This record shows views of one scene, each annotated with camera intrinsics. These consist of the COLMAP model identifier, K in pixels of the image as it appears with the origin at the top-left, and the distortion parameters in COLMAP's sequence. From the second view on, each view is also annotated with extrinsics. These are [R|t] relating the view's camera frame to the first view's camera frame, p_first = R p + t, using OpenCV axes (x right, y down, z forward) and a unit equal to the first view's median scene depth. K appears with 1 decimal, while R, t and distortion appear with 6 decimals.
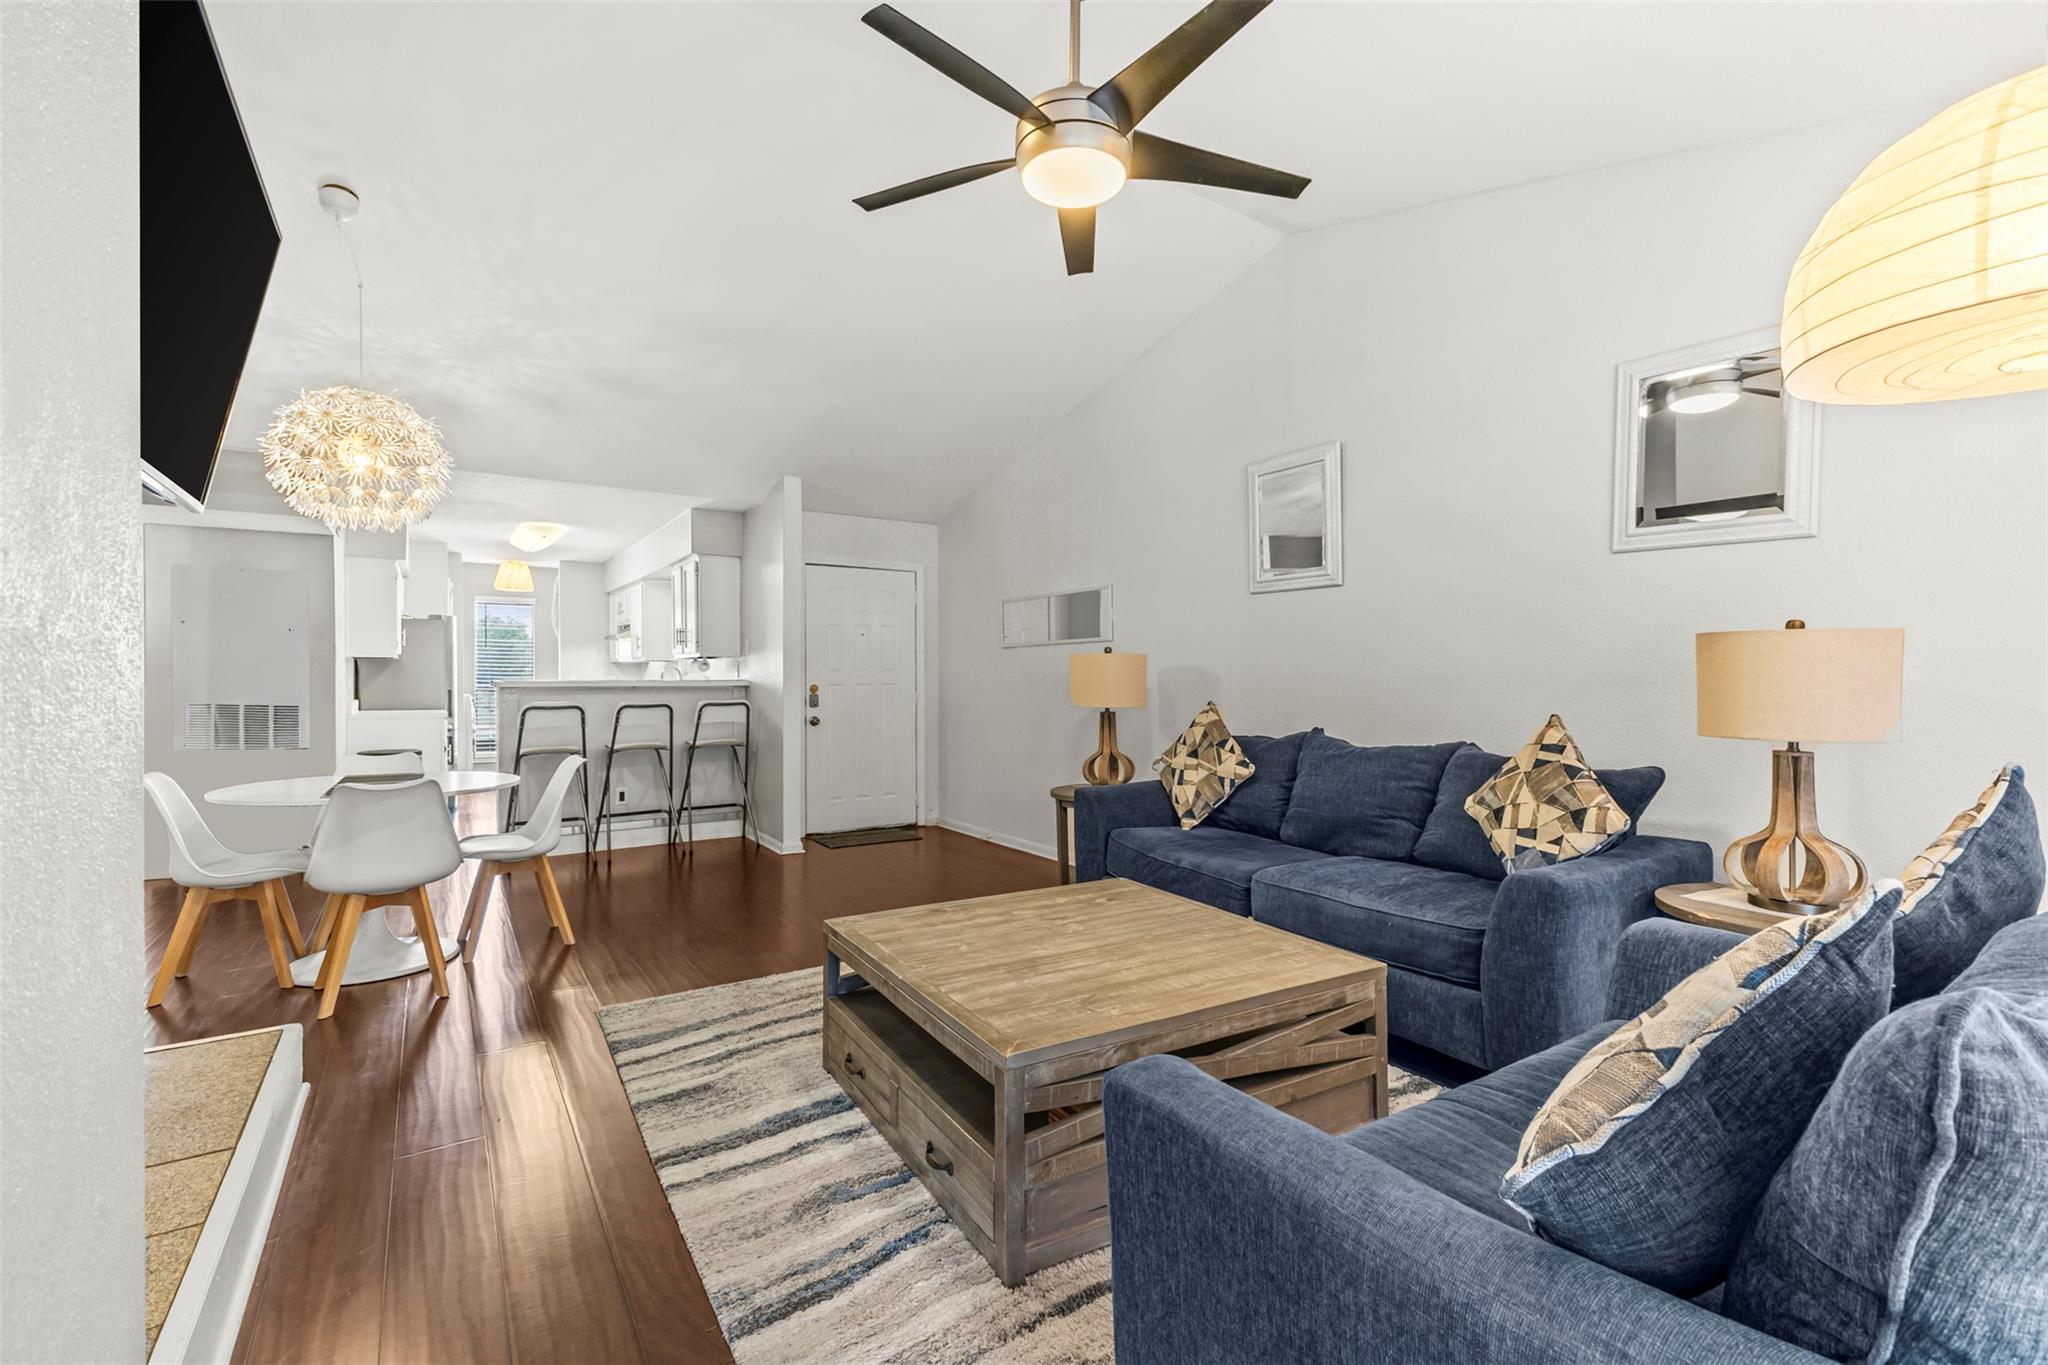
lens RADIAL K [[888.6, 0, 1023.8], [0, 888.6, 668.8], [0, 0, 1]] dist [-0.000032, -0.000019]
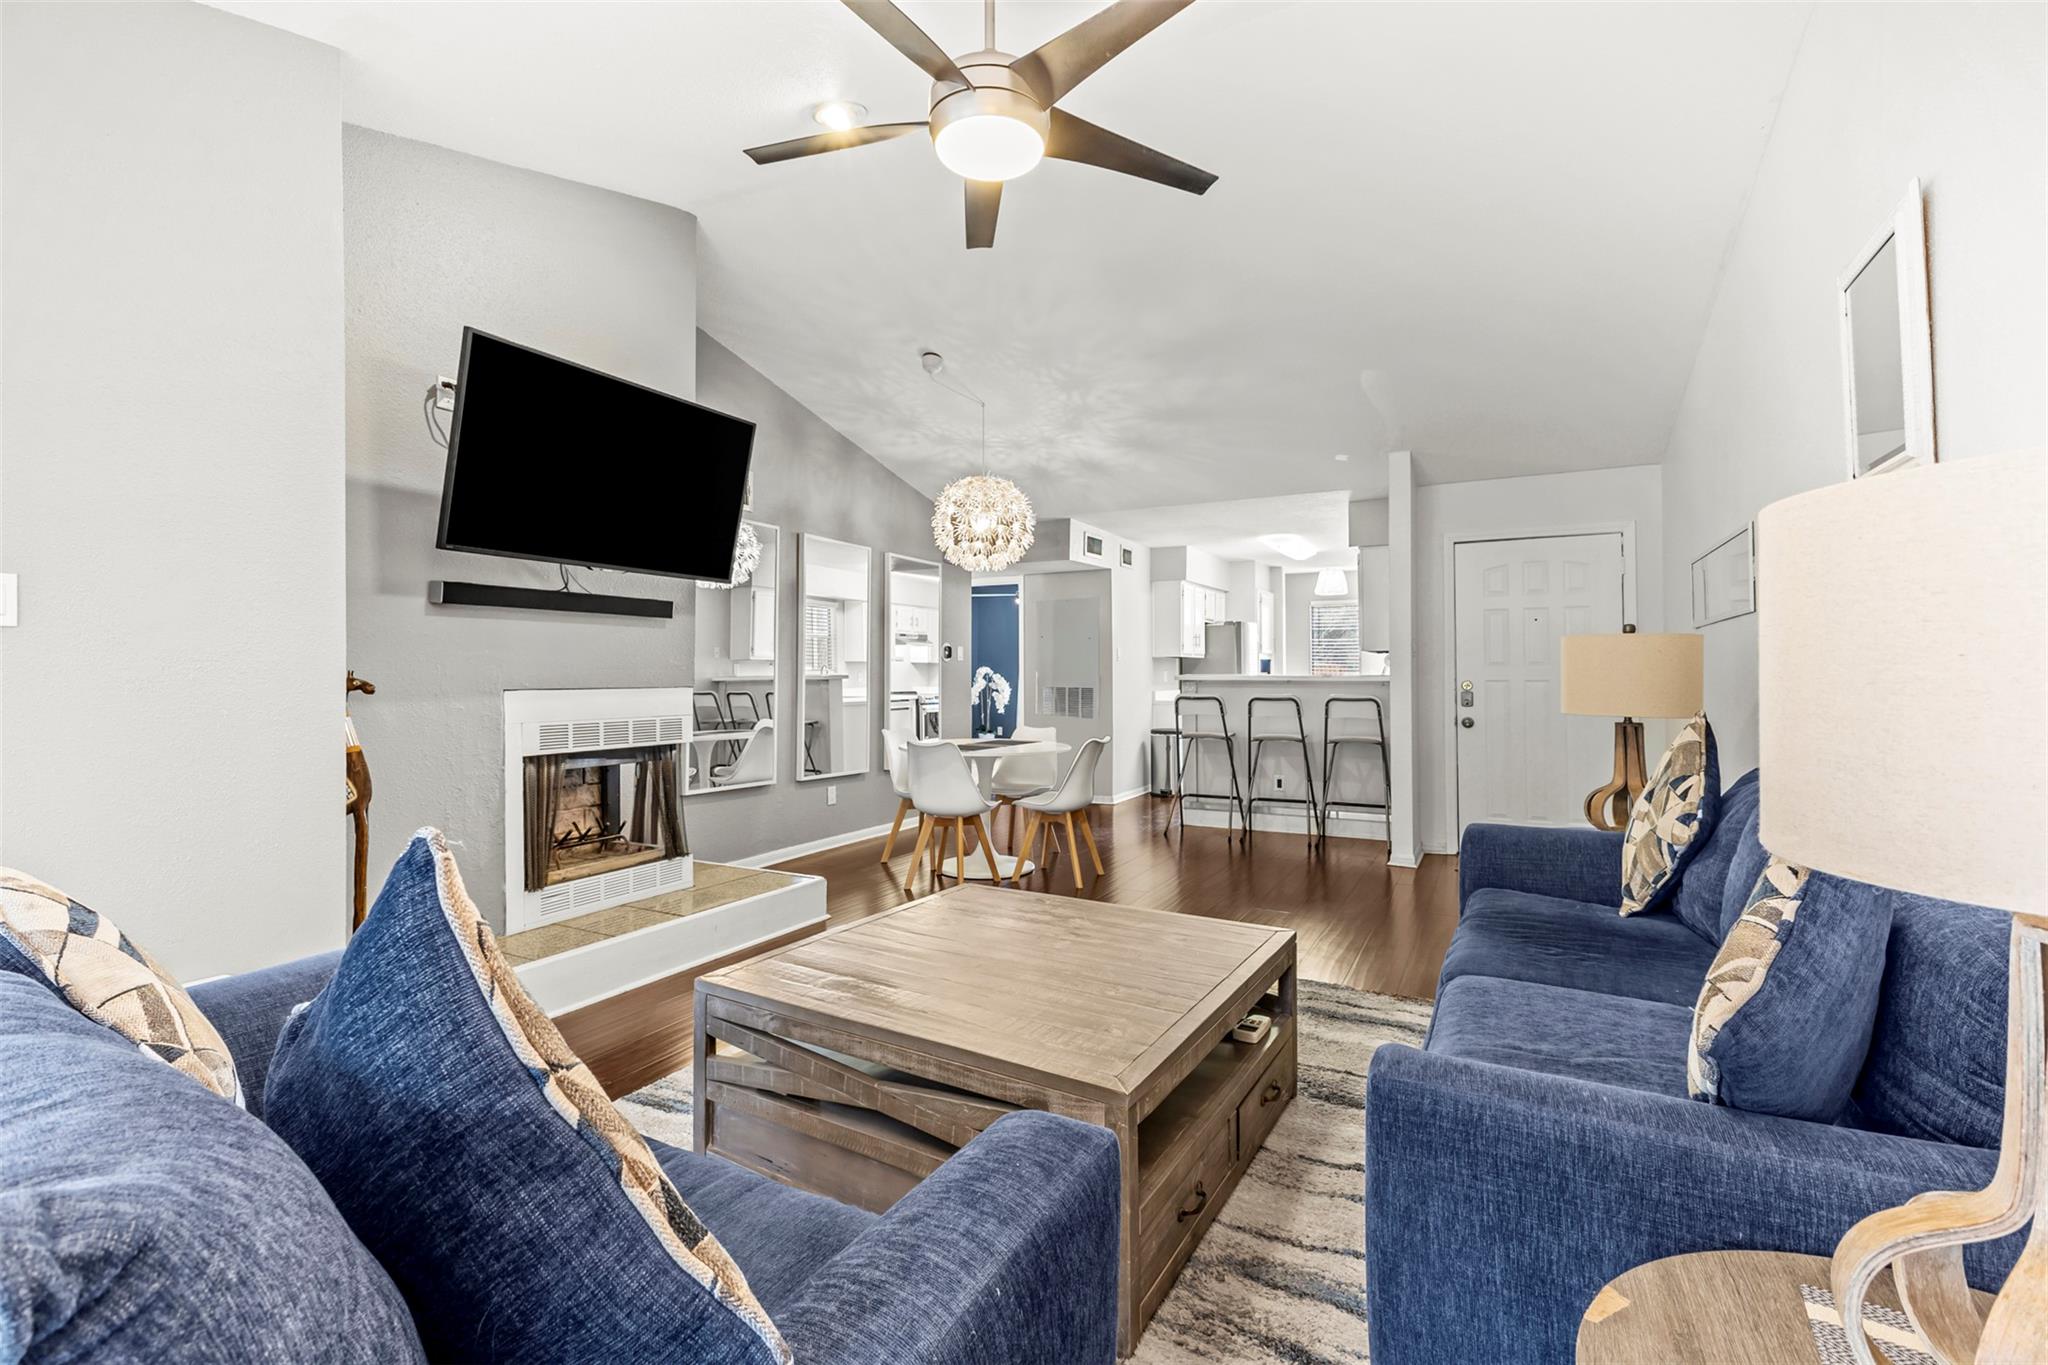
lens RADIAL K [[888.6, 0, 1023.8], [0, 888.6, 668.8], [0, 0, 1]] dist [-0.000032, -0.000019]
pose [[0.472128, -0.006310, -0.881507, 0.550404], [0.010114, 0.999947, -0.001740, 0.005948], [0.881472, -0.008094, 0.472167, 0.350507]]
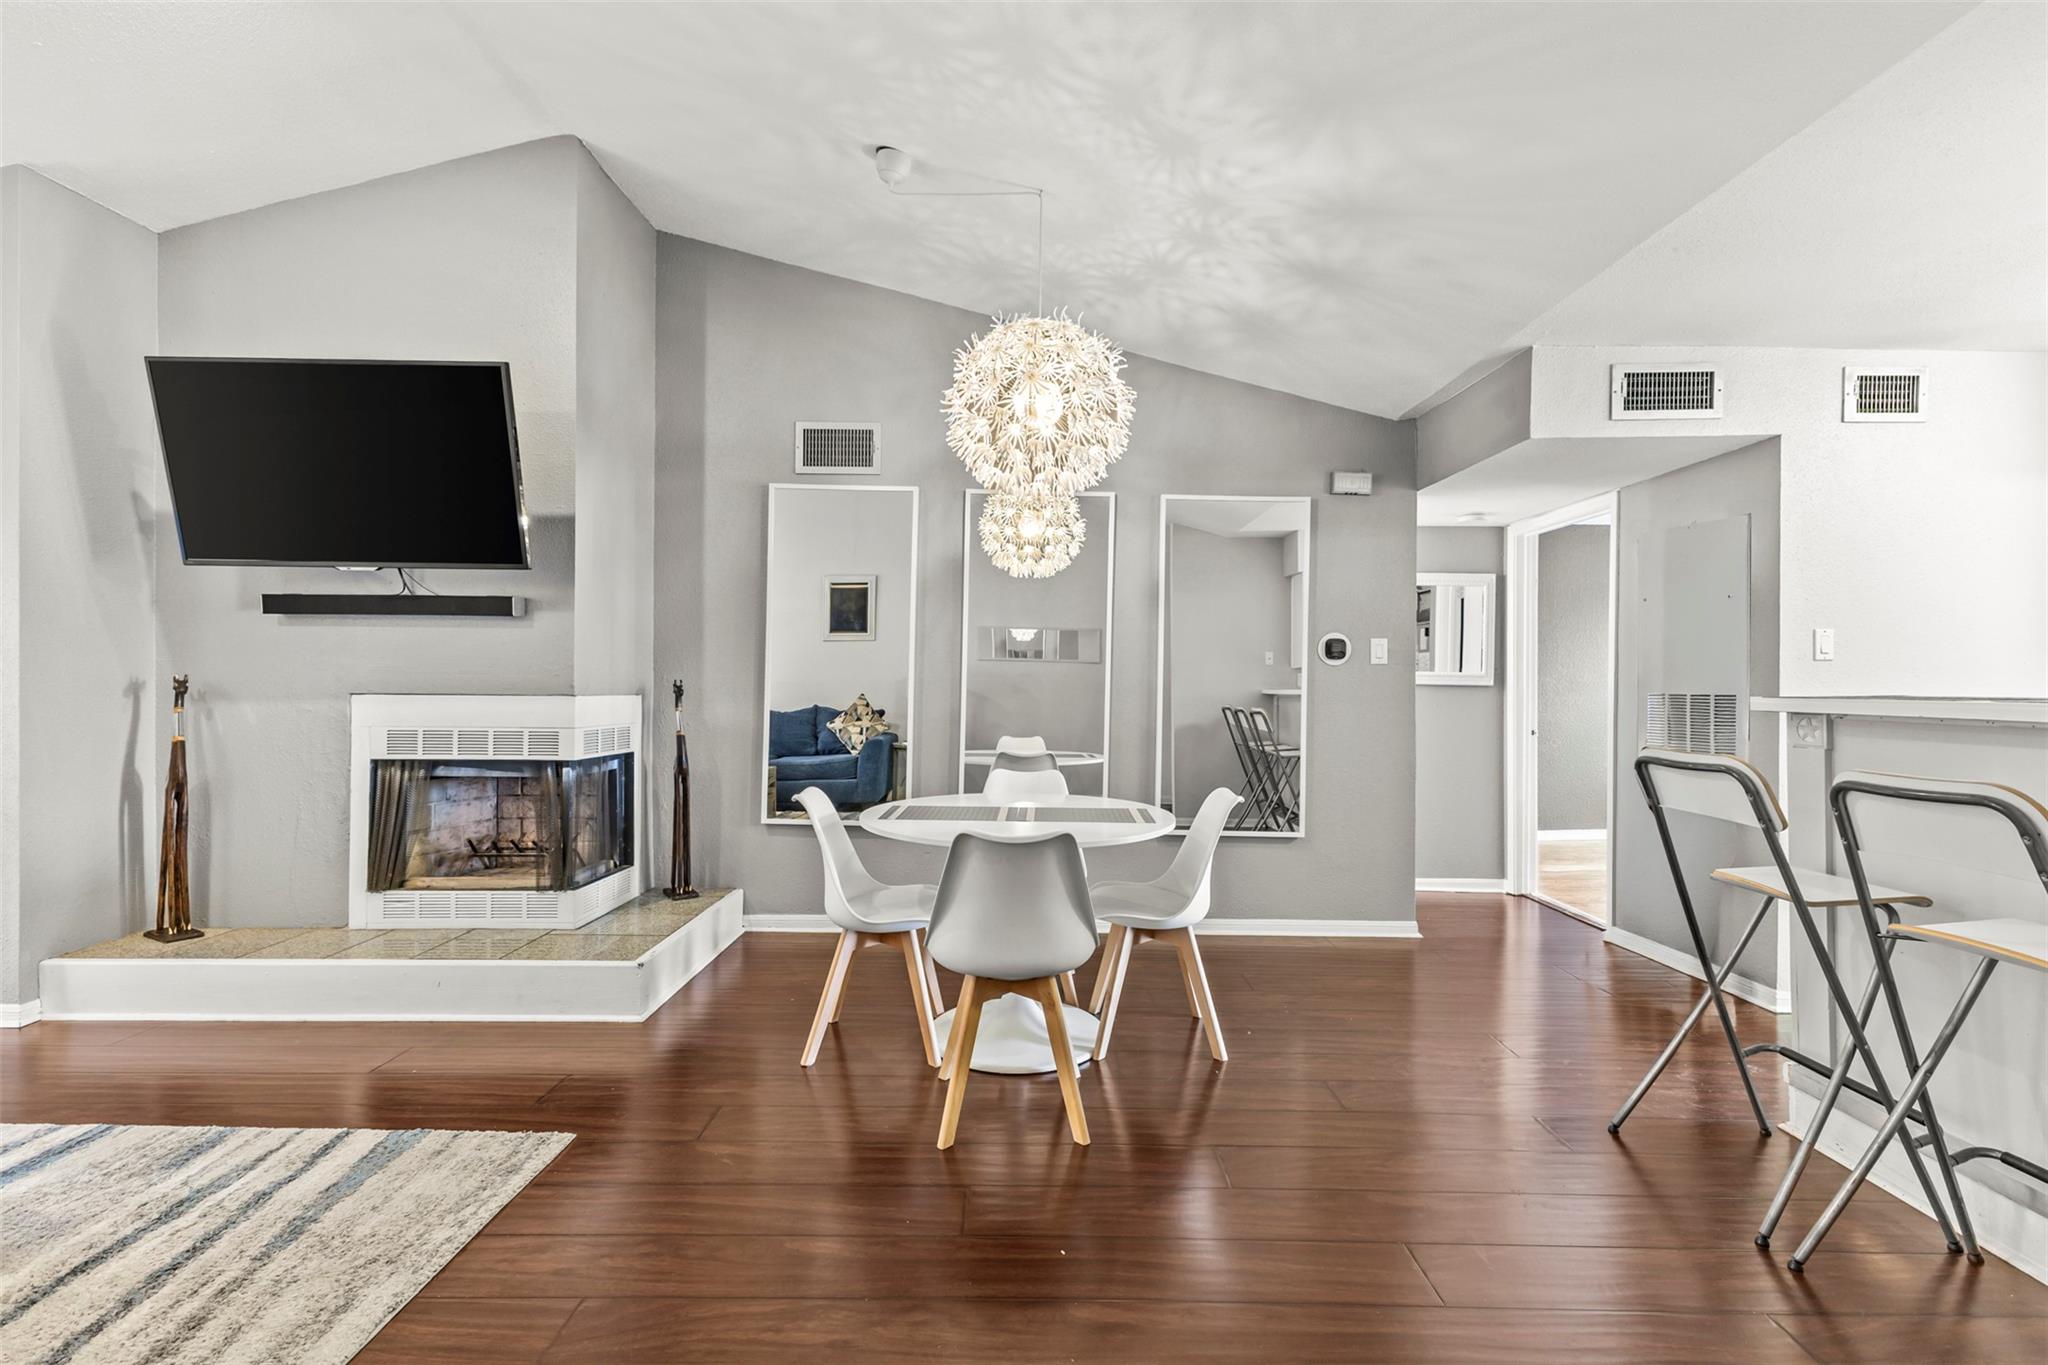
lens RADIAL K [[881.6, 0, 1024.0], [0, 881.6, 687.6], [0, 0, 1]] dist [0.002240, 0.000103]
pose [[-0.548019, -0.000170, -0.836466, -0.067487], [0.001443, 0.999998, -0.001148, 0.015390], [0.836465, -0.001836, -0.548018, 1.367799]]
